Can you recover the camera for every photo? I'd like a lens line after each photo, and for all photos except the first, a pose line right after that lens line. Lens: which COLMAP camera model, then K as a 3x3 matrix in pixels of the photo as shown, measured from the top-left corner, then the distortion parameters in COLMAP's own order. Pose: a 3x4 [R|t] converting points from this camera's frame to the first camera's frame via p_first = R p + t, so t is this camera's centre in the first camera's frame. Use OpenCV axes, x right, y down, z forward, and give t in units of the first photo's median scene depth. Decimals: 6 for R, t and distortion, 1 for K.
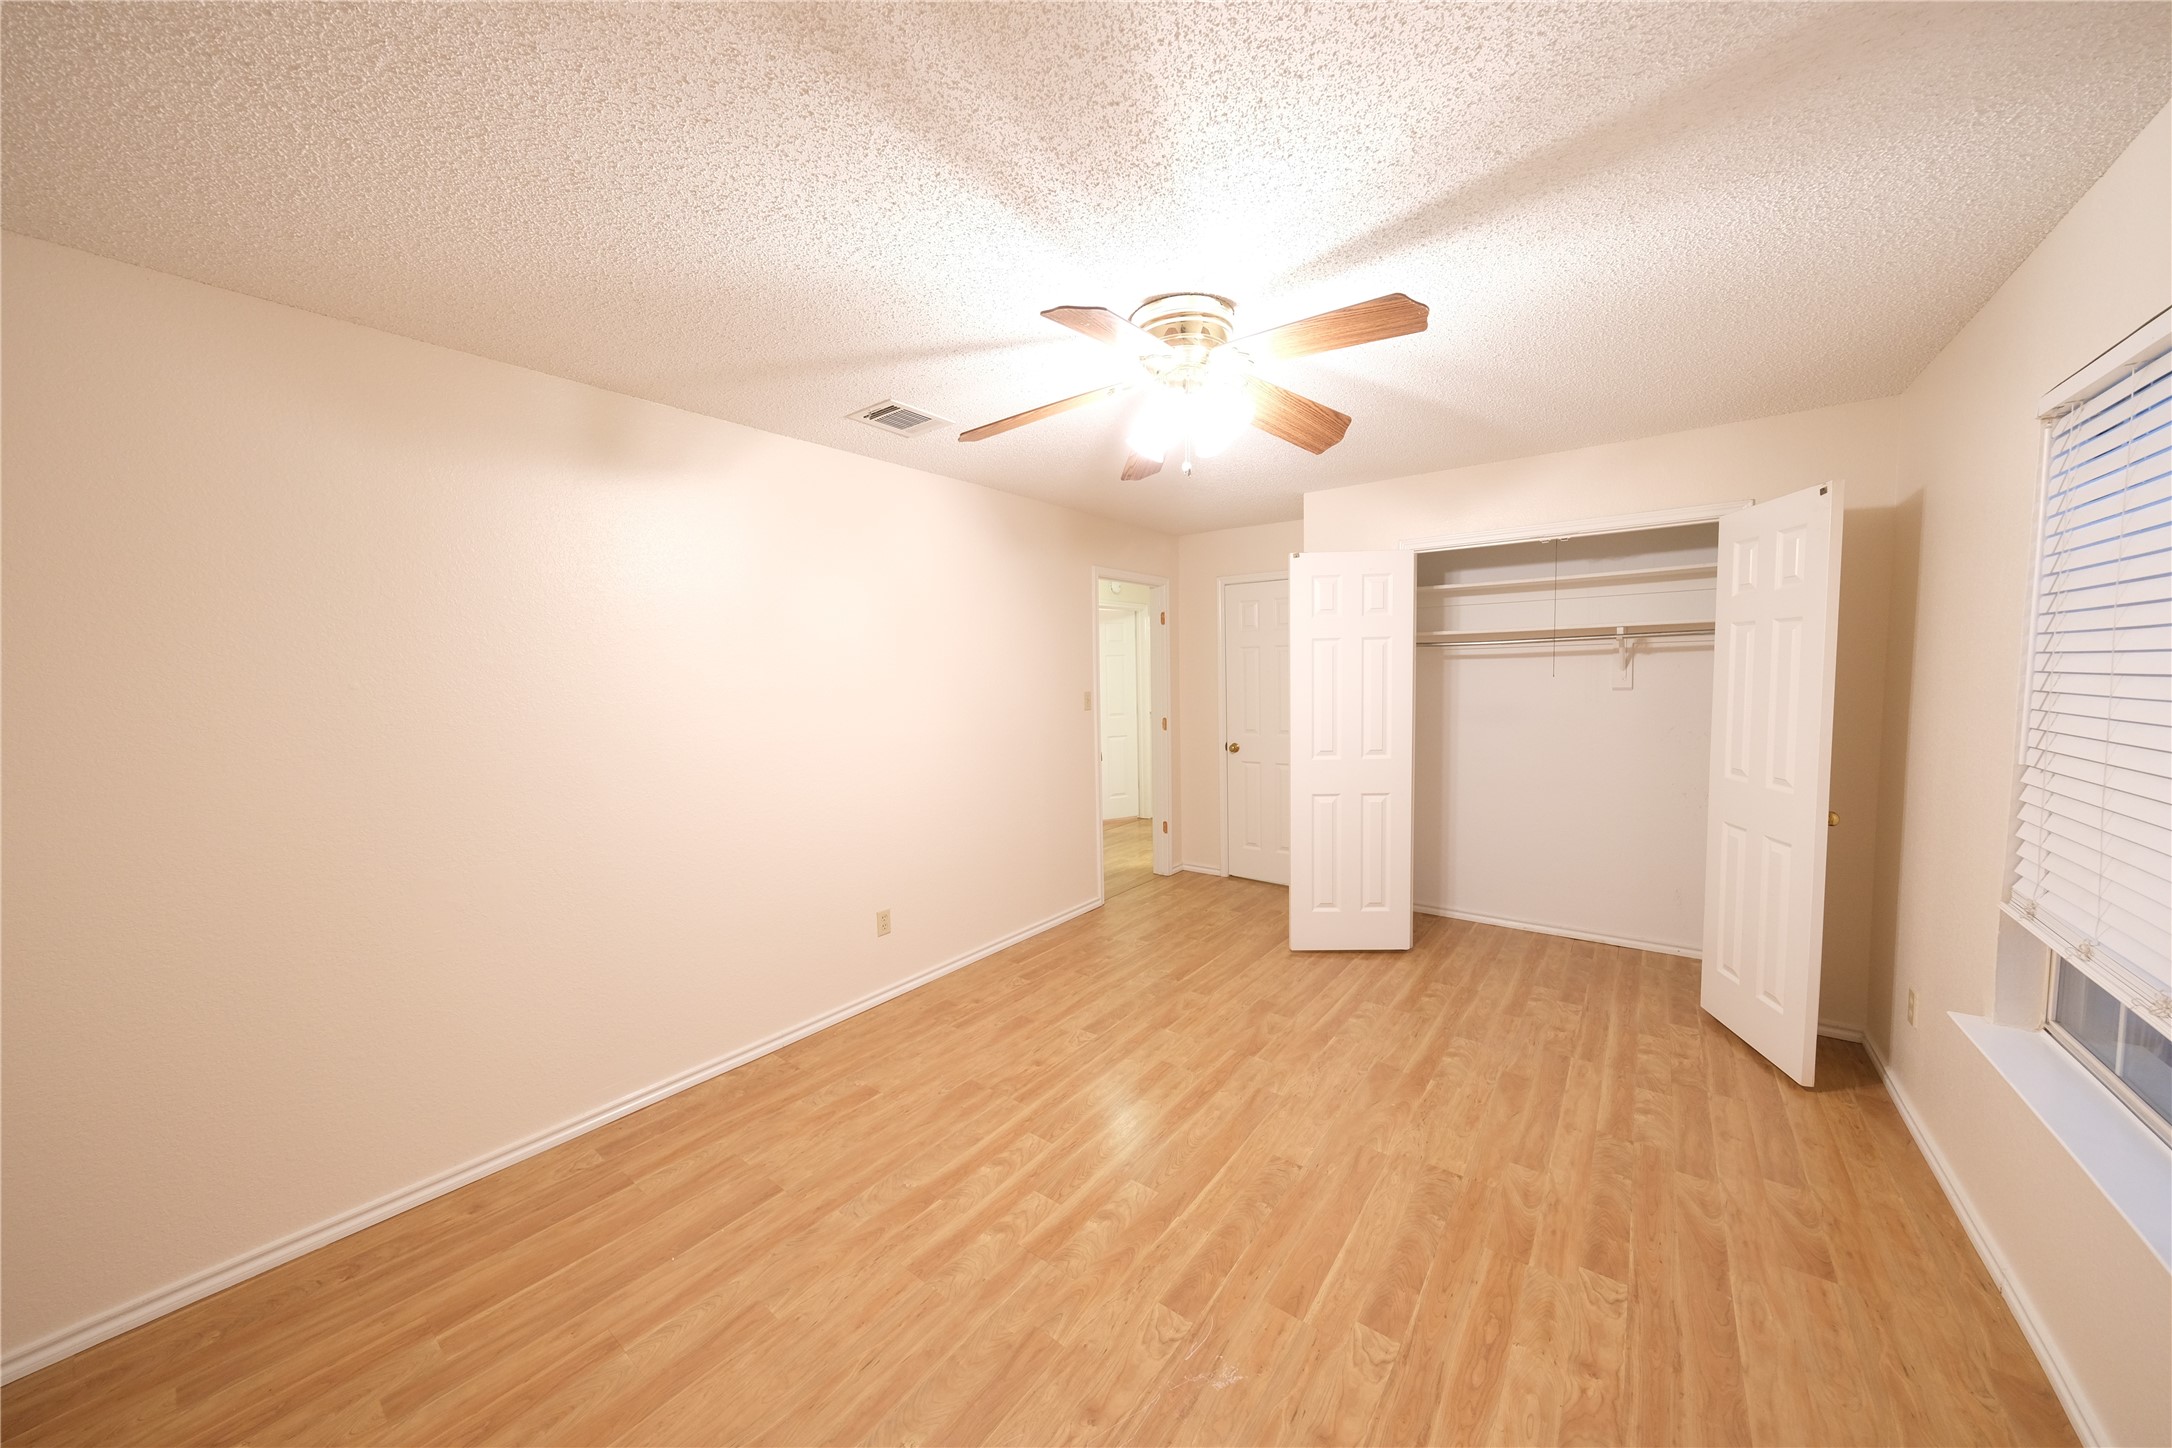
lens RADIAL K [[743.1, 0, 1086.0], [0, 743.1, 724.0], [0, 0, 1]] dist [-0.001921, 0.002410]
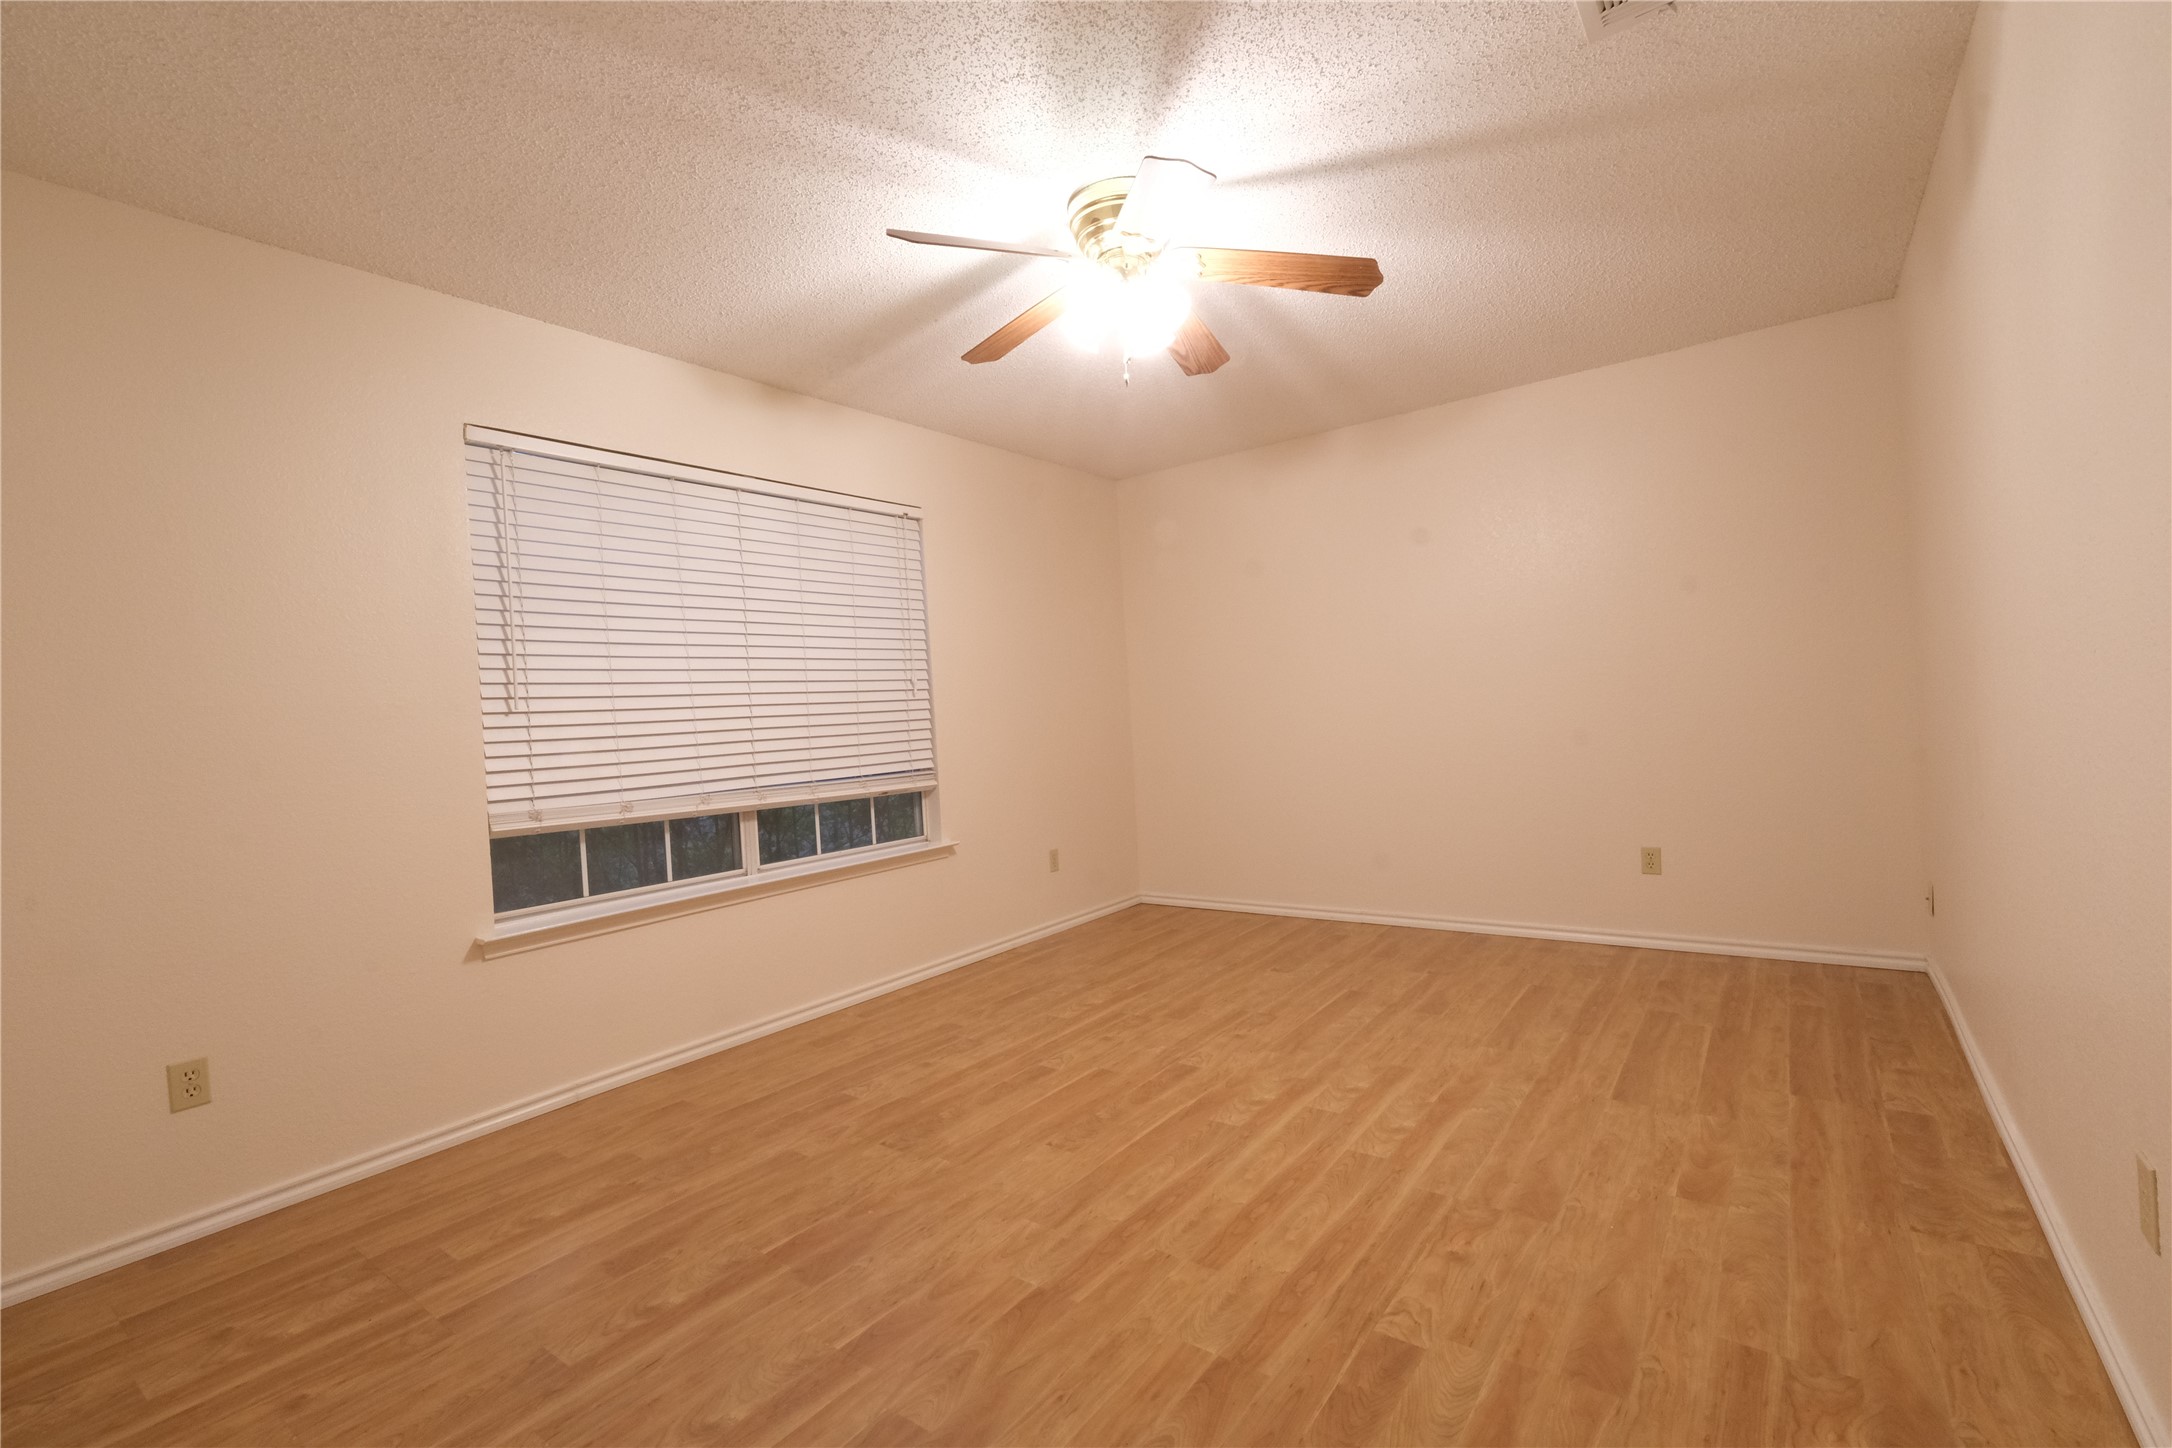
lens RADIAL K [[945.9, 0, 1086.0], [0, 945.9, 724.0], [0, 0, 1]] dist [0.003395, 0.000833]
pose [[-0.997015, 0.075867, -0.014312, 0.204766], [0.074598, 0.994416, 0.074647, 0.021155], [0.019895, 0.073357, -0.997107, 1.908617]]
